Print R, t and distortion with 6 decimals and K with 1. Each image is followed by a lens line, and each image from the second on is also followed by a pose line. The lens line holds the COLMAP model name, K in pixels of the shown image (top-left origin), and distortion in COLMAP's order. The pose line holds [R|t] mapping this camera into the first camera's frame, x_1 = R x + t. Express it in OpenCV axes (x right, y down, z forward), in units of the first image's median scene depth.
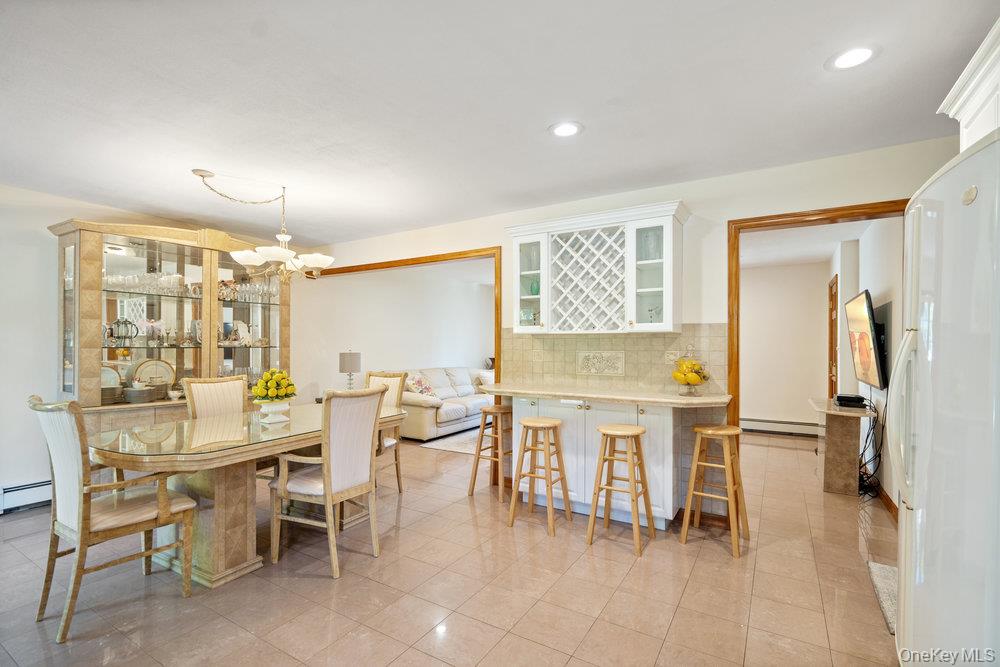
lens RADIAL K [[456.5, 0, 494.6], [0, 456.5, 344.3], [0, 0, 1]] dist [0.003085, 0.000773]
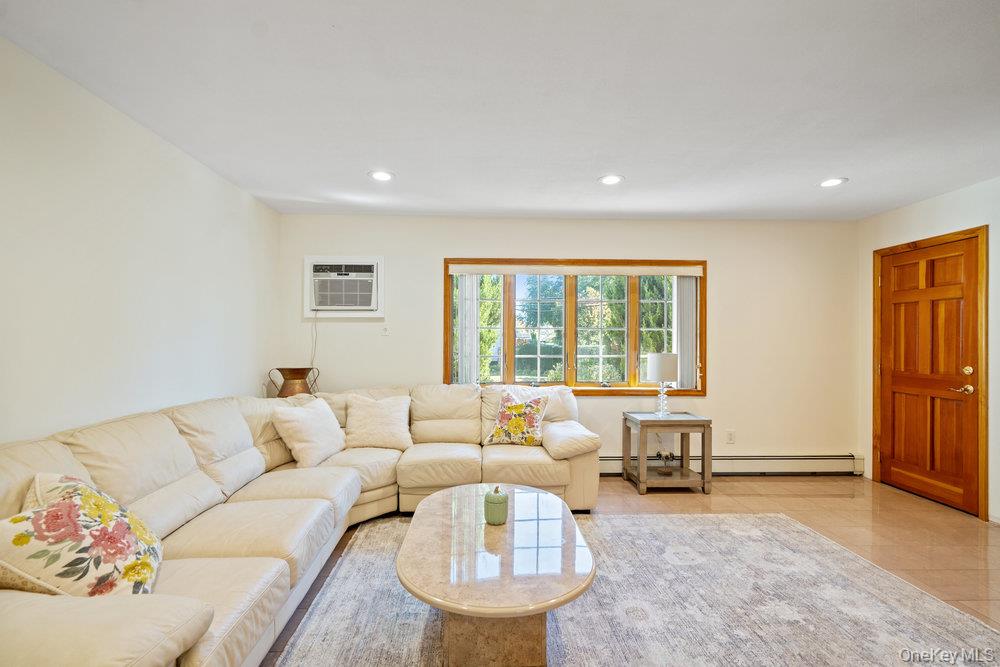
lens RADIAL K [[456.2, 0, 500.4], [0, 456.2, 336.2], [0, 0, 1]] dist [-0.000856, 0.000538]
pose [[0.827096, 0.007497, 0.562011, -0.209120], [-0.003427, 0.999960, -0.008295, 0.003403], [-0.562050, 0.004934, 0.827088, 1.286442]]
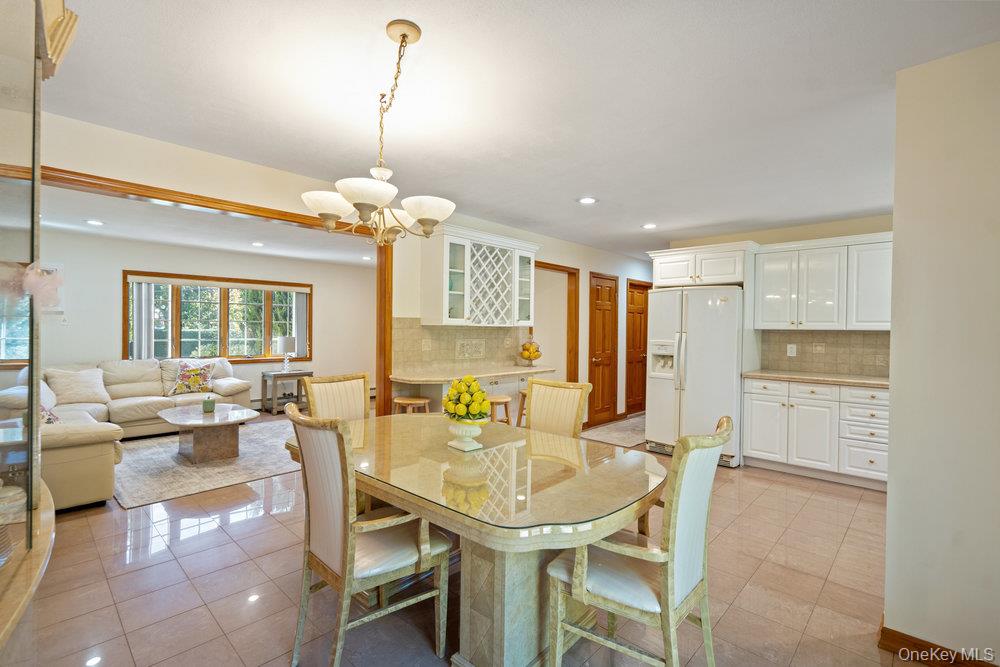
lens RADIAL K [[456.2, 0, 500.4], [0, 456.2, 336.2], [0, 0, 1]] dist [-0.000856, 0.000538]
pose [[0.197229, -0.017149, 0.980207, -1.018663], [-0.014053, 0.999695, 0.020318, -0.022414], [-0.980257, -0.017782, 0.196928, 0.680623]]
